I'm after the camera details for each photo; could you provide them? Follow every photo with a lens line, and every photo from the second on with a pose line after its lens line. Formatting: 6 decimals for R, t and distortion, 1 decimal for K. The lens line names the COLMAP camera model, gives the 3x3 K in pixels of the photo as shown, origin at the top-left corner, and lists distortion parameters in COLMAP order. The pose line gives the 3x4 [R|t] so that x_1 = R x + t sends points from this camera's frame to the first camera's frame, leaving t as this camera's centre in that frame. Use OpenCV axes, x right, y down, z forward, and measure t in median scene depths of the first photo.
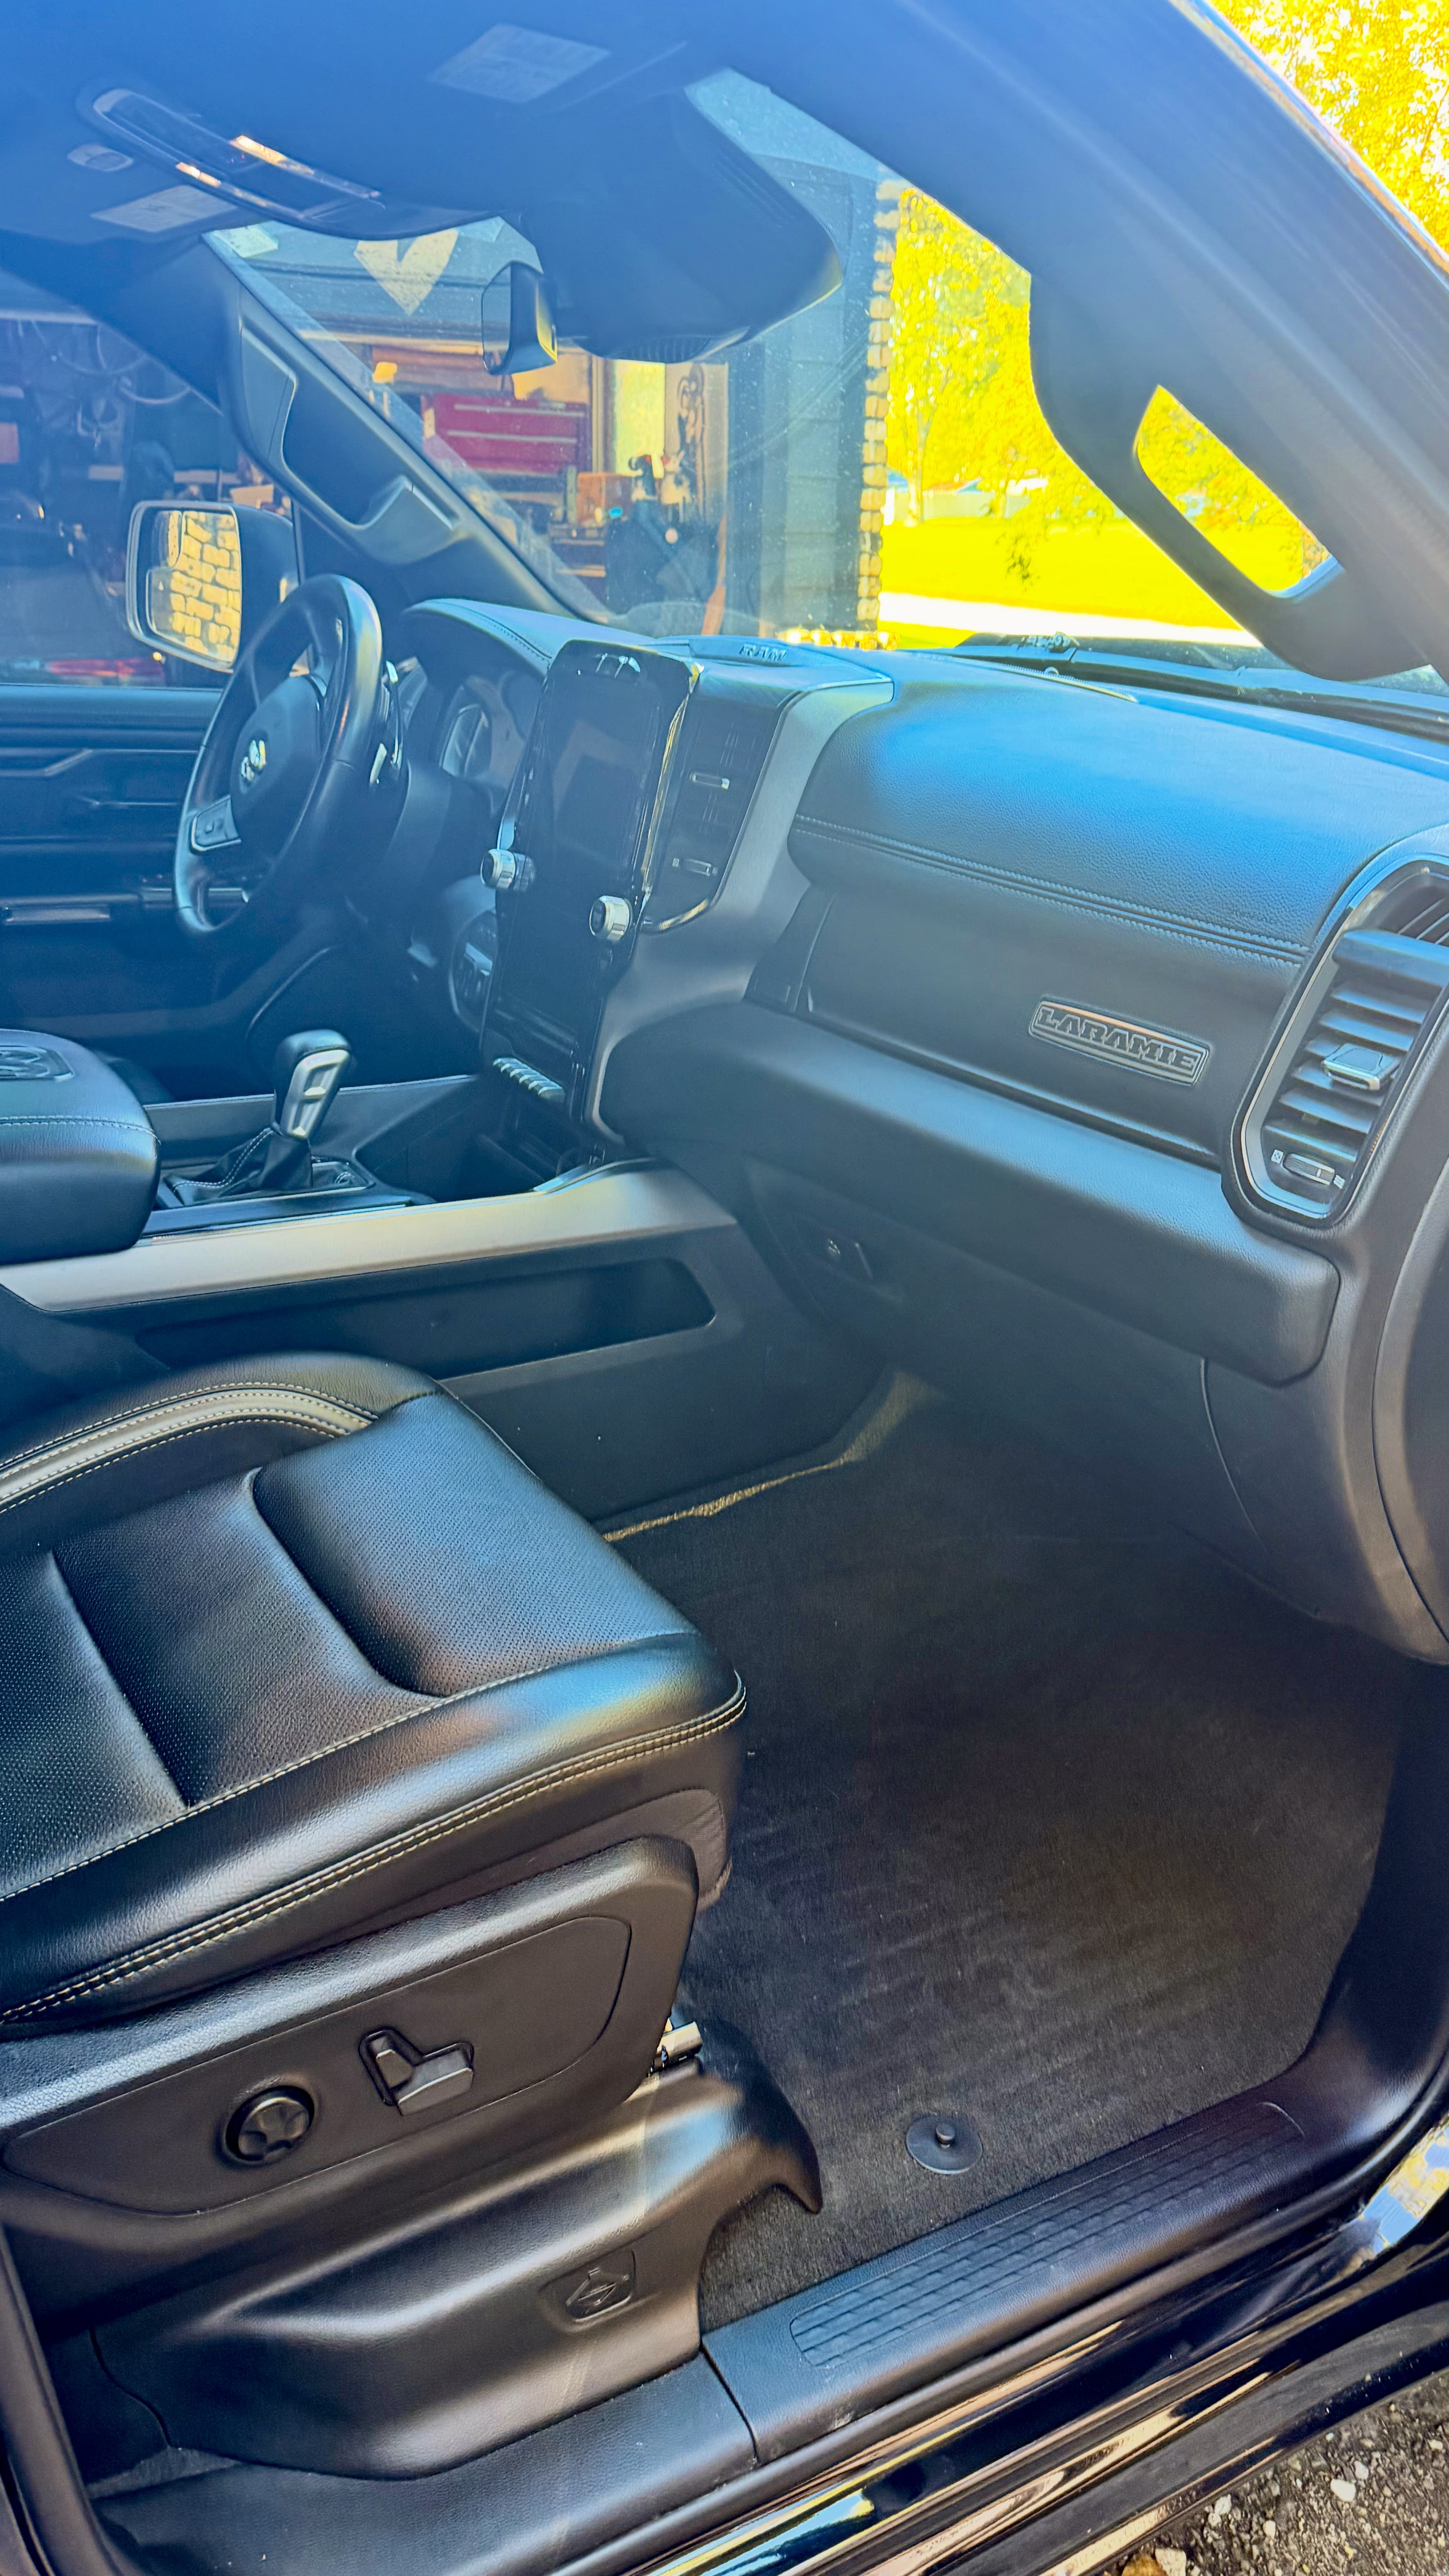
lens RADIAL K [[2015.8, 0, 694.7], [0, 2015.8, 1285.9], [0, 0, 1]] dist [0.106118, -0.140457]
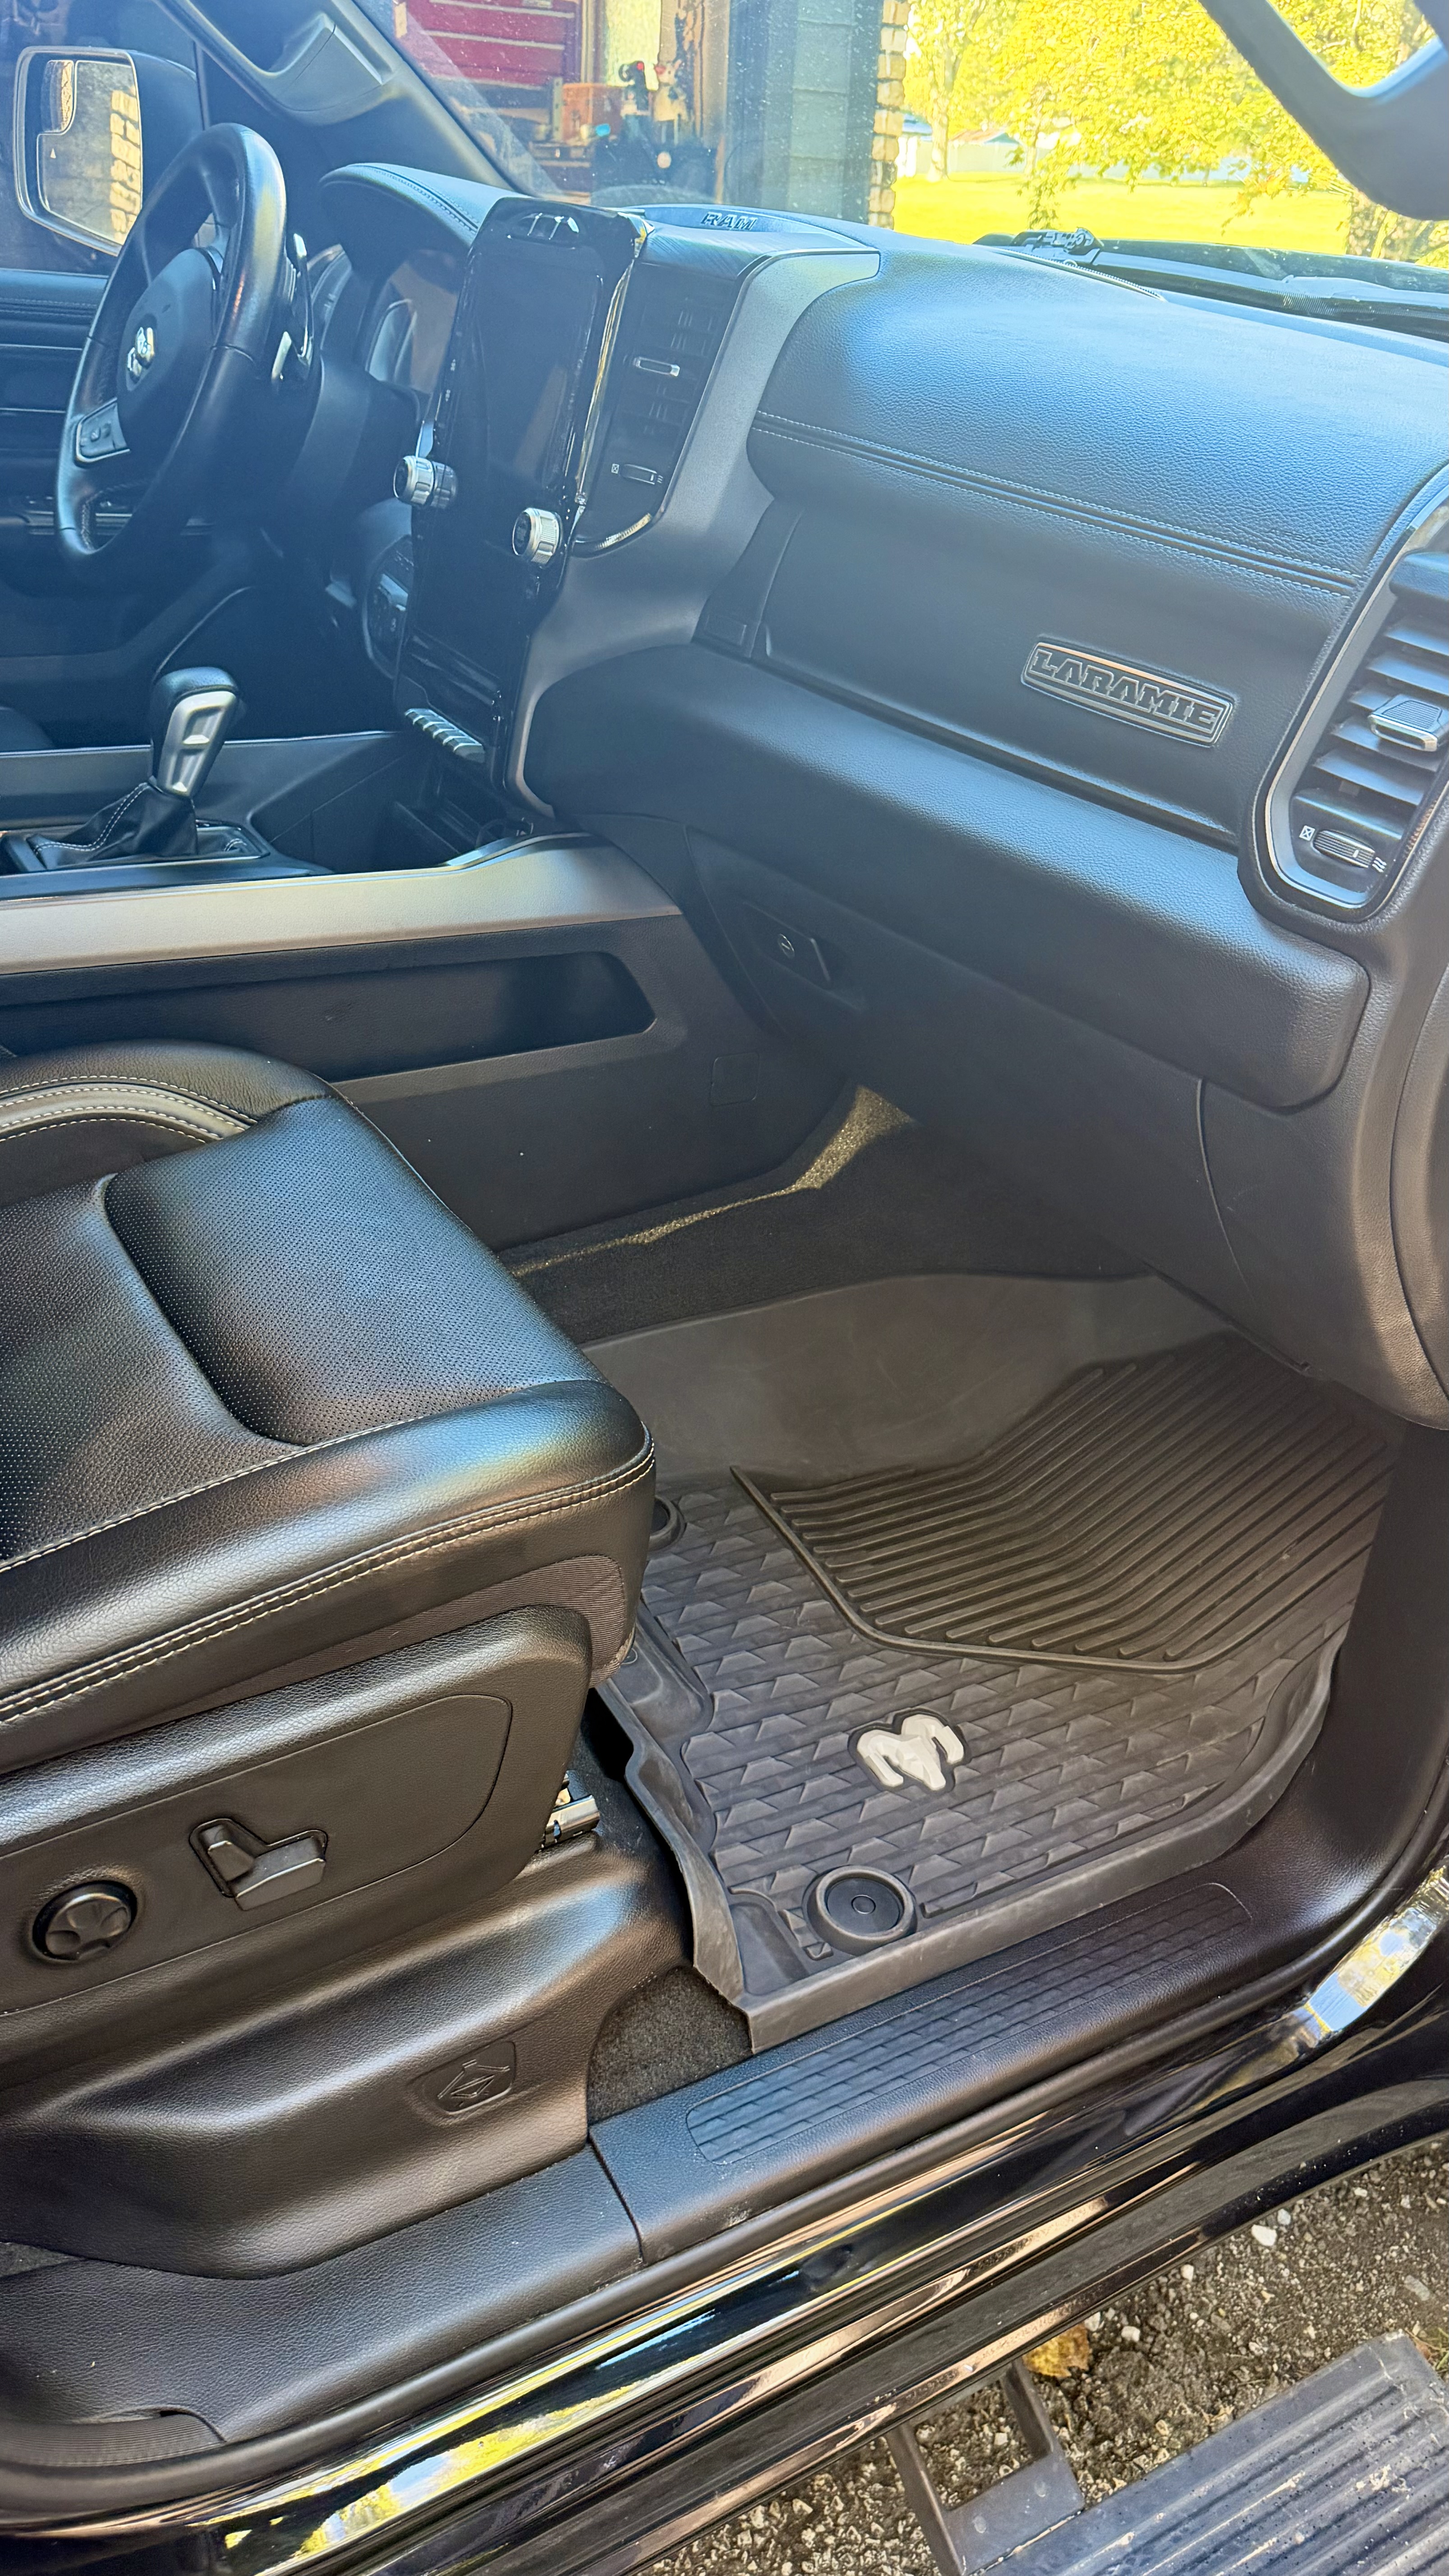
lens RADIAL K [[2065.9, 0, 724.5], [0, 2065.9, 1288.0], [0, 0, 1]] dist [0.009262, -0.010362]
pose [[0.999304, 0.027119, 0.025599, 0.024092], [-0.030357, 0.990241, 0.136020, 0.009525], [-0.021661, -0.136703, 0.990375, 0.107203]]
